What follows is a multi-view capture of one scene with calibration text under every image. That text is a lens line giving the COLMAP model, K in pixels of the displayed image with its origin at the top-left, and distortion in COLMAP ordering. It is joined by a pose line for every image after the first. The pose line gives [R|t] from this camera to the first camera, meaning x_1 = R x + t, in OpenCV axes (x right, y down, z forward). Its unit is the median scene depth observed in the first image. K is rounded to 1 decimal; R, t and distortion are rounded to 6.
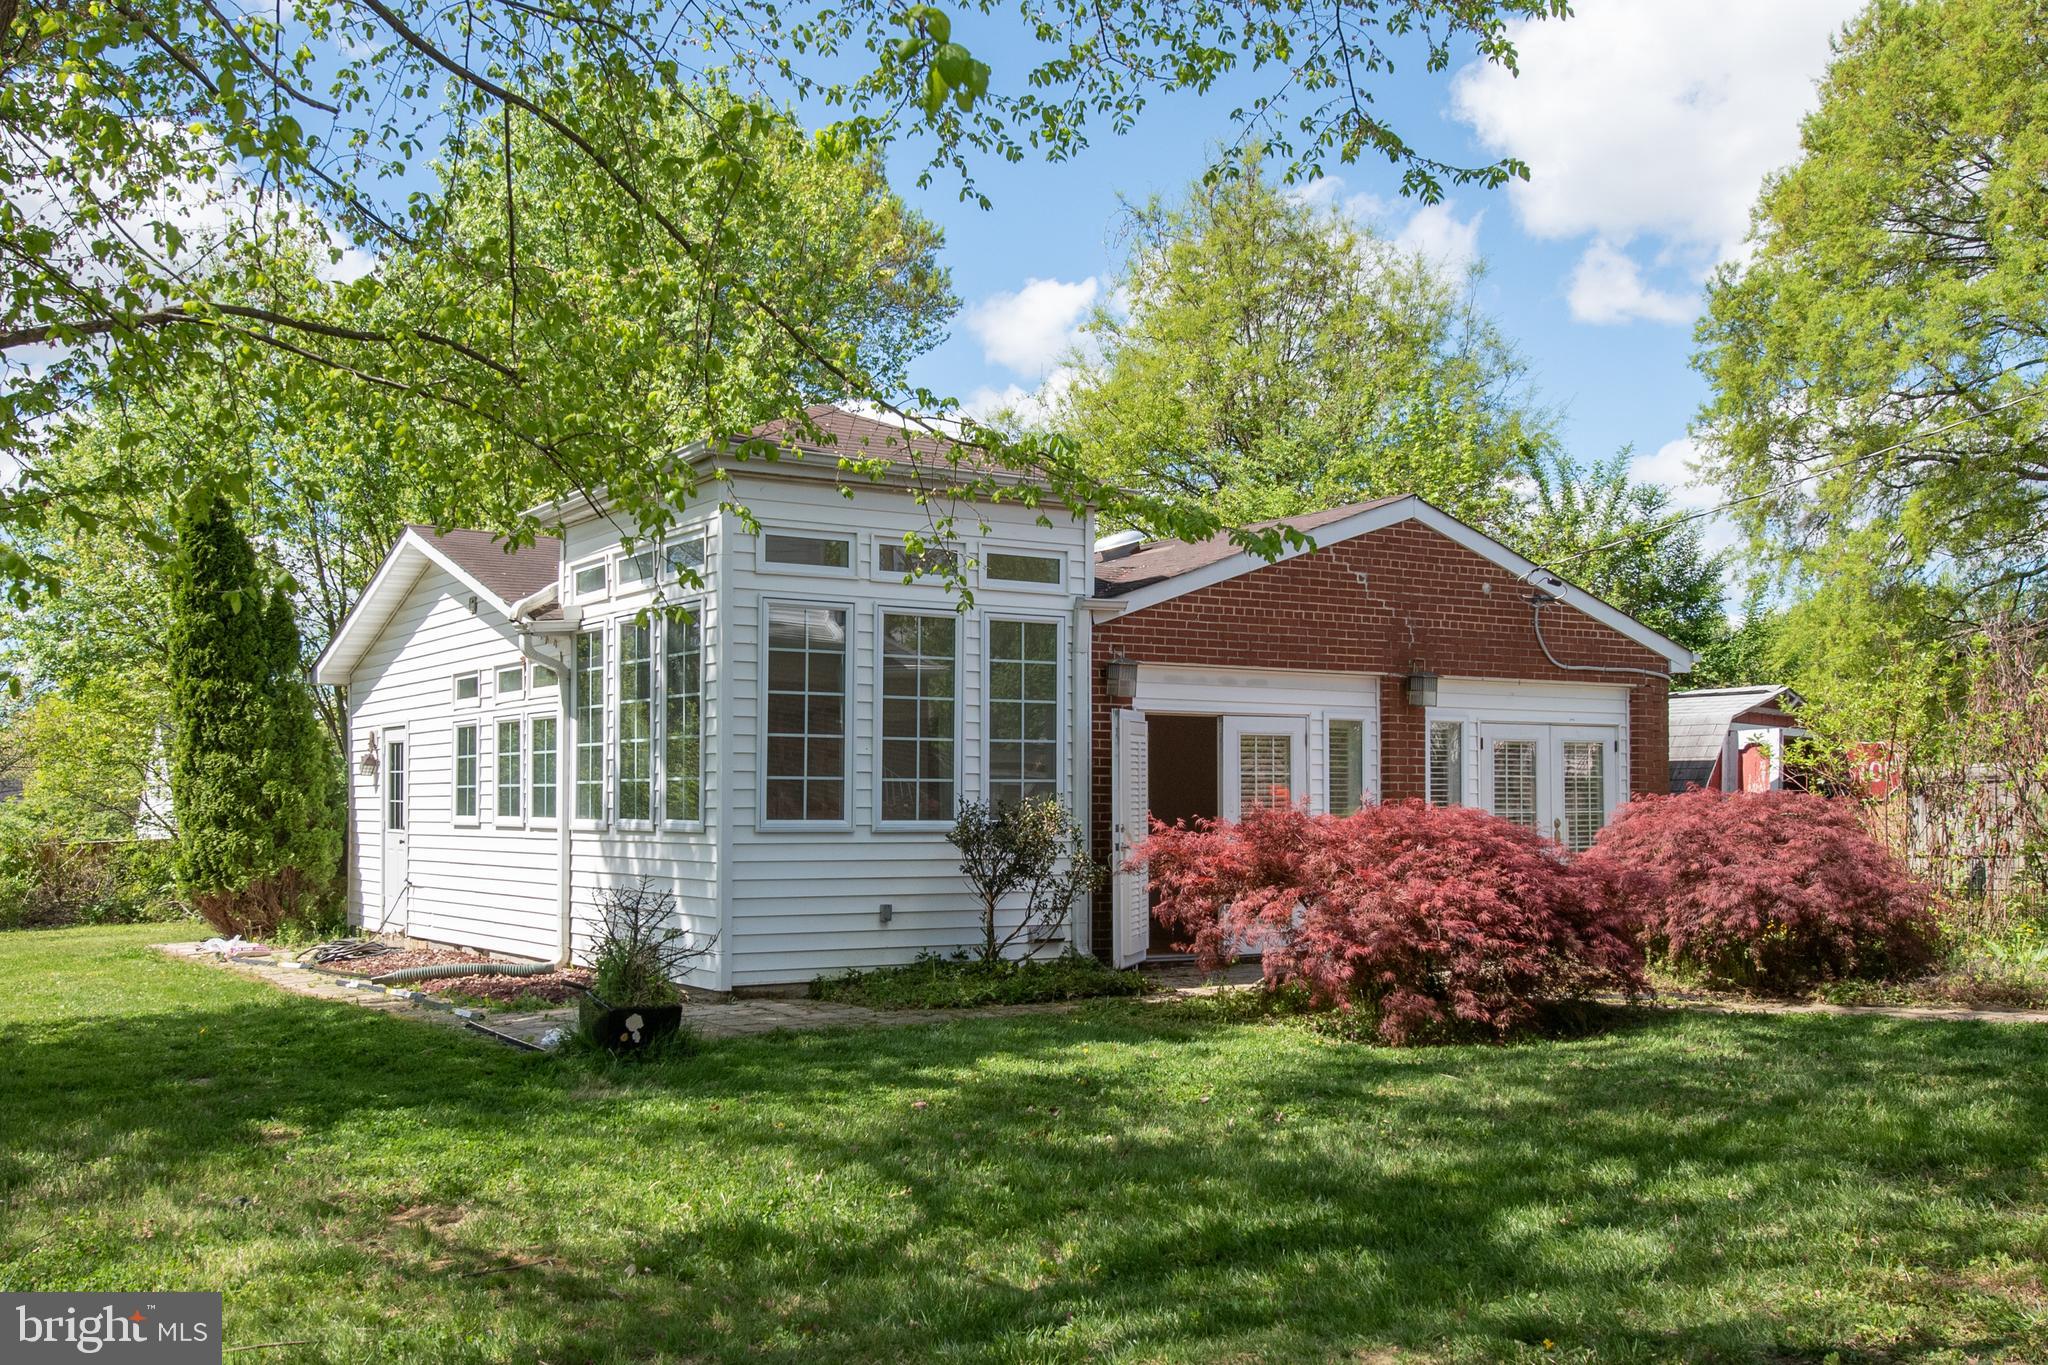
lens RADIAL K [[2016.0, 0, 1024.0], [0, 2016.0, 682.5], [0, 0, 1]] dist [-0.002781, -0.001680]
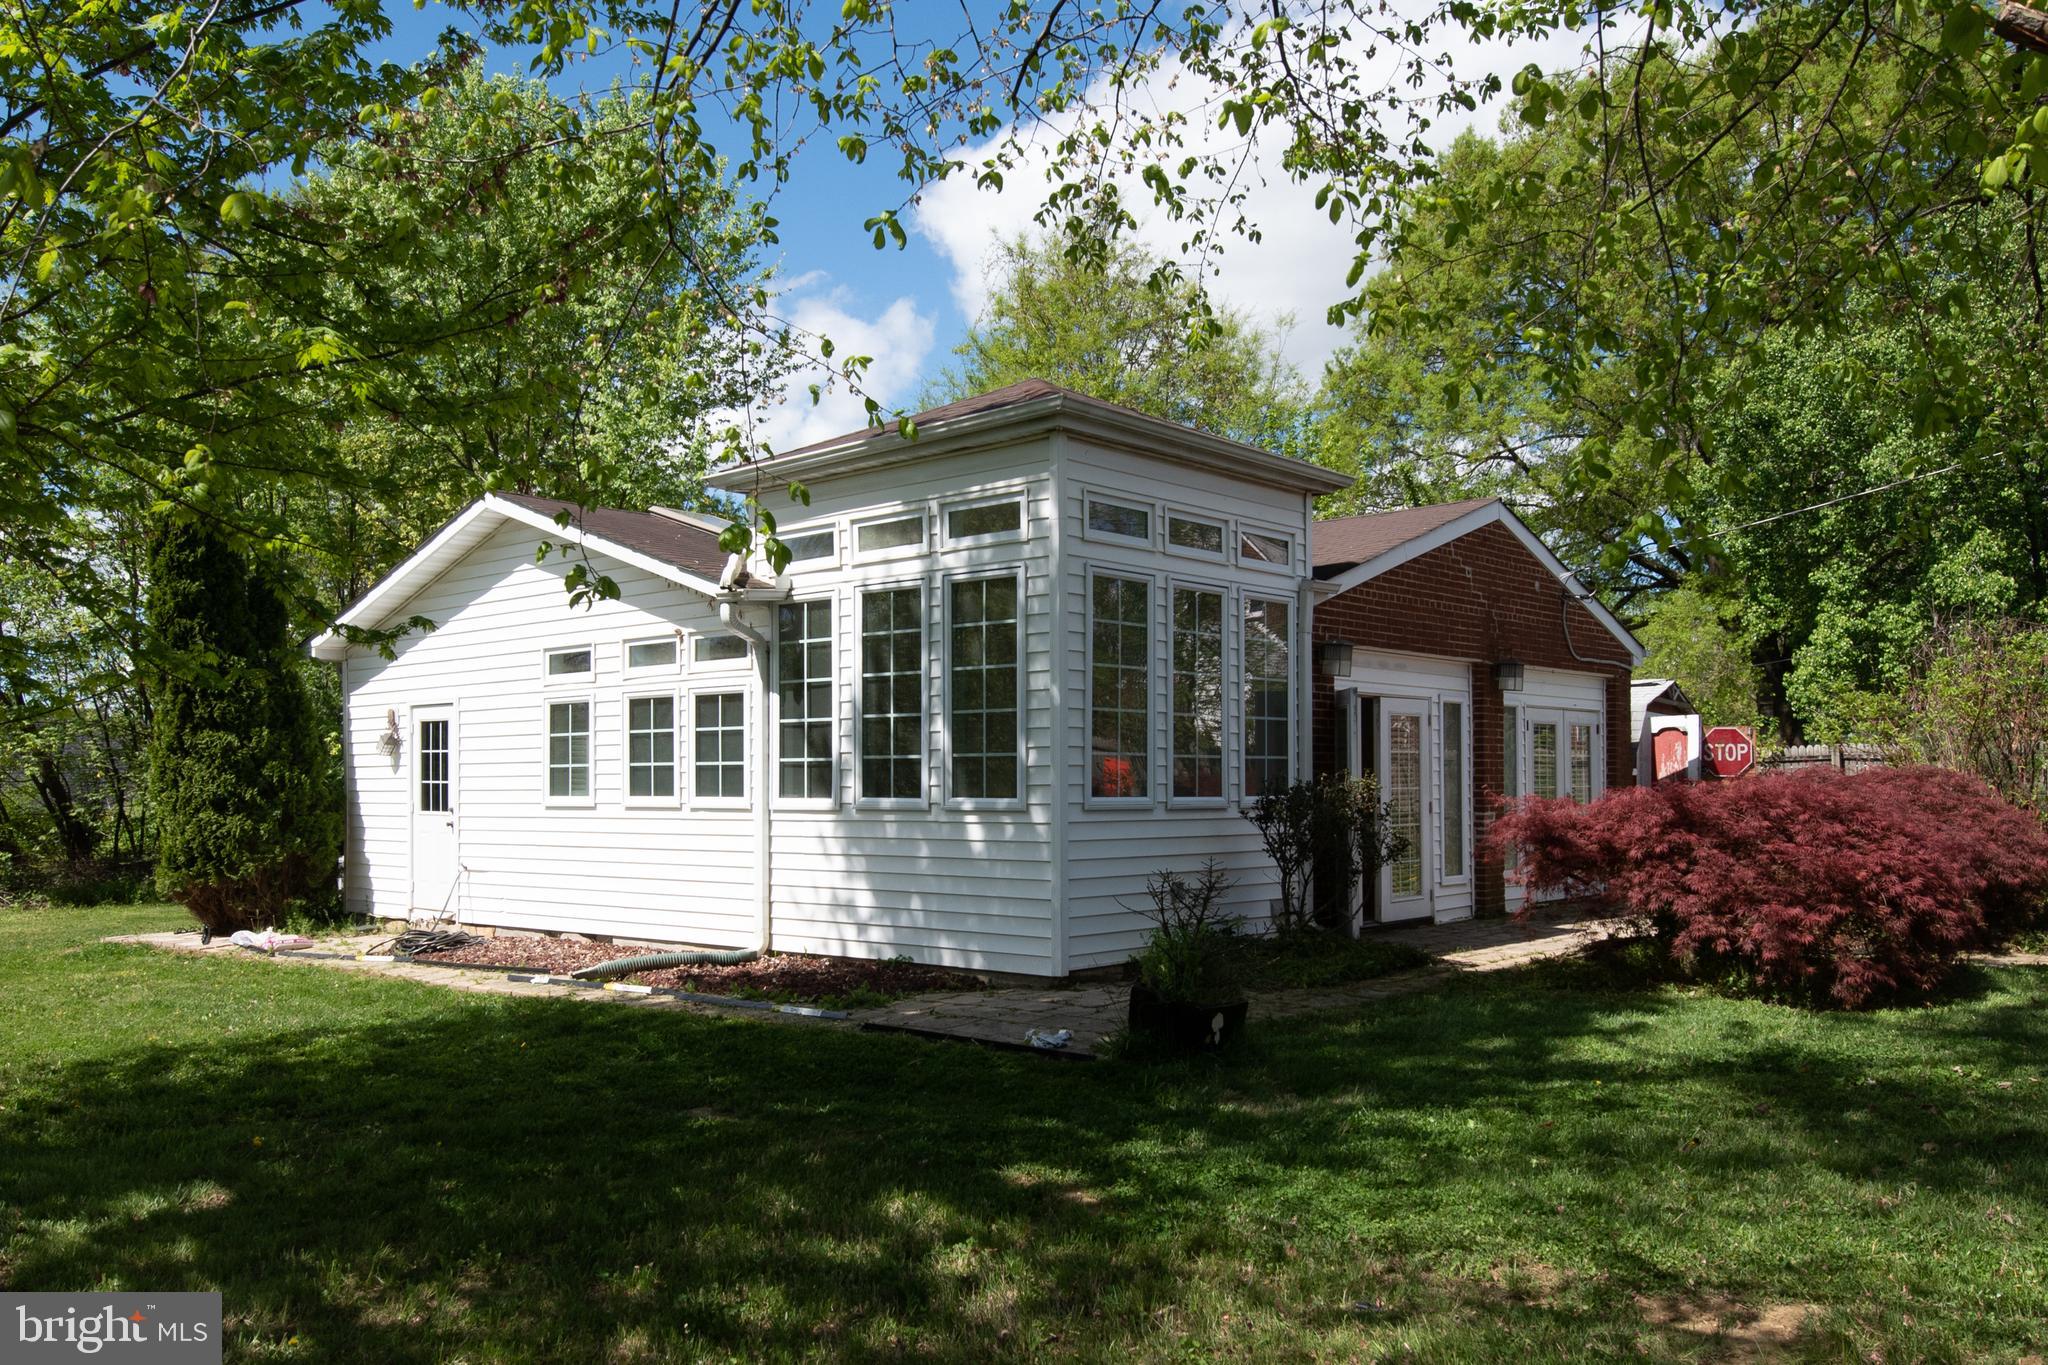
lens RADIAL K [[1657.3, 0, 1022.0], [0, 1657.3, 722.7], [0, 0, 1]] dist [-0.004291, -0.001552]
pose [[0.963451, 0.005192, 0.267836, -0.289203], [-0.011123, 0.999725, 0.020634, 0.012944], [-0.267655, -0.022859, 0.963244, 0.192521]]
